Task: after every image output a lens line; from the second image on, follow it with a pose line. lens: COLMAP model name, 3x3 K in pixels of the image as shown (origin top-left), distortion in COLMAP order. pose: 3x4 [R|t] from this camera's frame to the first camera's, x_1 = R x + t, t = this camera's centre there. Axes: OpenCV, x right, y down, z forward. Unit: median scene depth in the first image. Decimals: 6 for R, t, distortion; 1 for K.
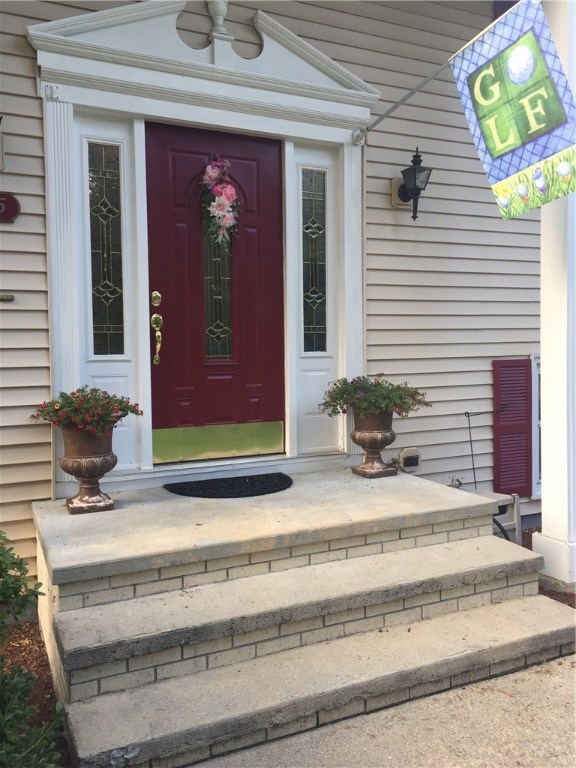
lens RADIAL K [[650.7, 0, 283.7], [0, 650.7, 375.6], [0, 0, 1]] dist [0.017995, 0.006750]
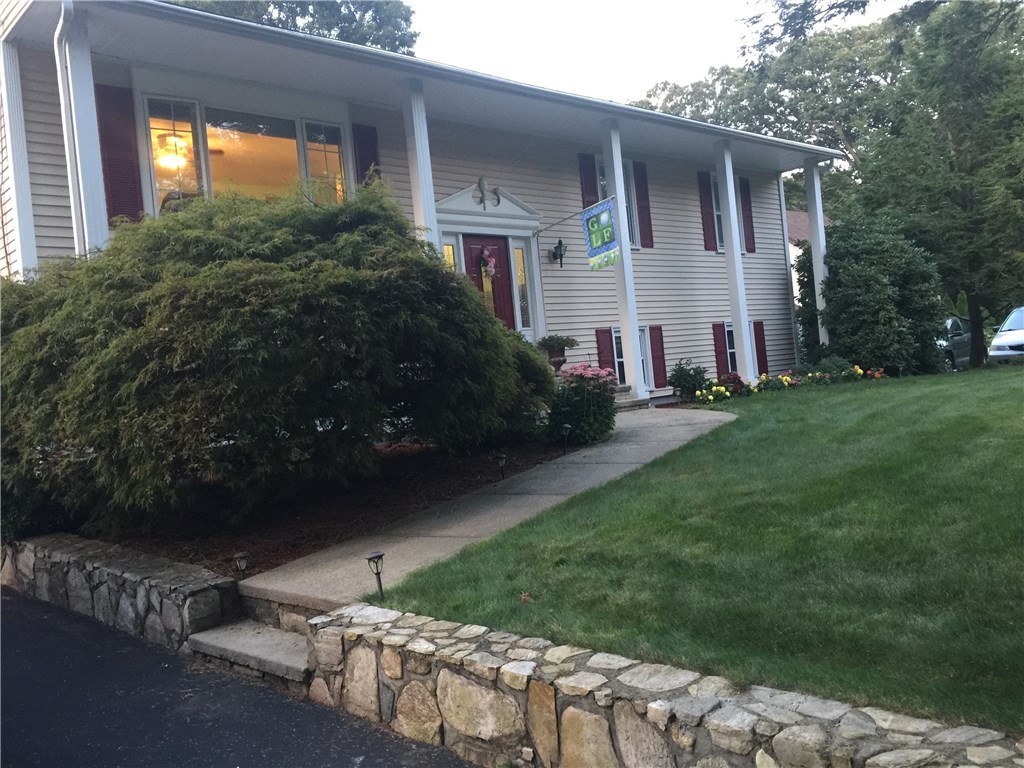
lens RADIAL K [[867.6, 0, 513.4], [0, 867.6, 384.4], [0, 0, 1]] dist [0.017995, 0.006750]
pose [[0.951060, -0.082719, 0.297730, -0.947046], [0.101424, 0.993689, -0.047907, 0.312945], [-0.291888, 0.075760, 0.953447, -1.919567]]
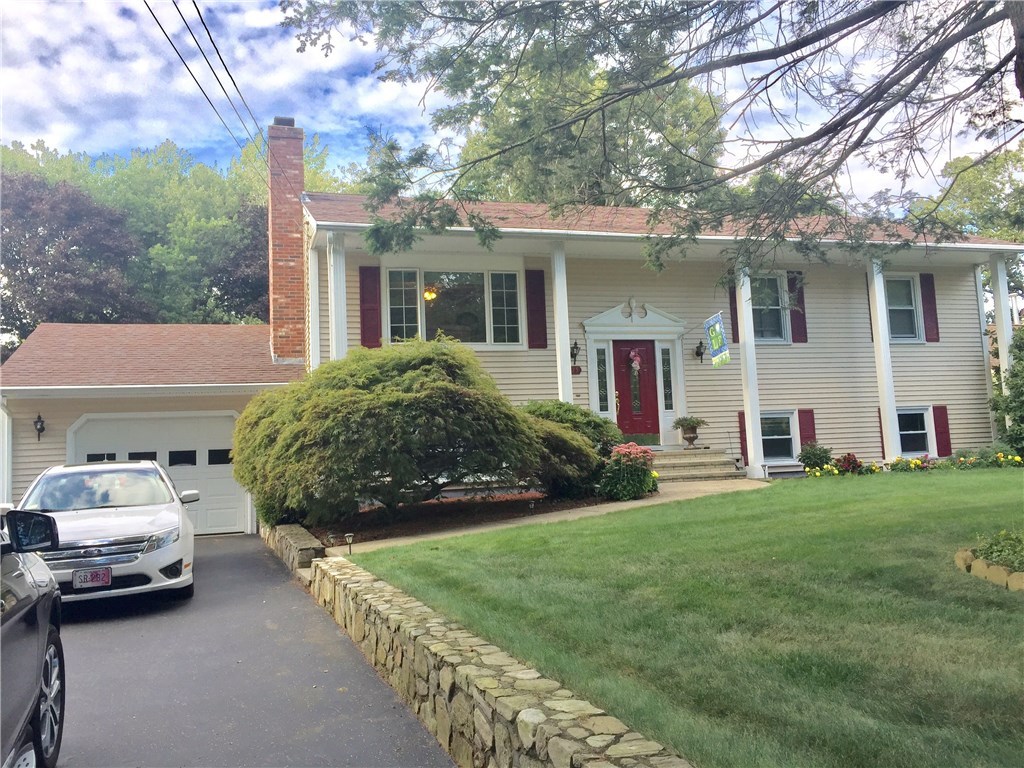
lens RADIAL K [[867.6, 0, 510.9], [0, 867.6, 382.8], [0, 0, 1]] dist [0.017995, 0.006750]
pose [[0.988983, -0.048297, -0.139931, -0.105486], [0.028328, 0.989557, -0.141330, 0.385998], [0.145295, 0.135809, 0.980023, -3.022857]]
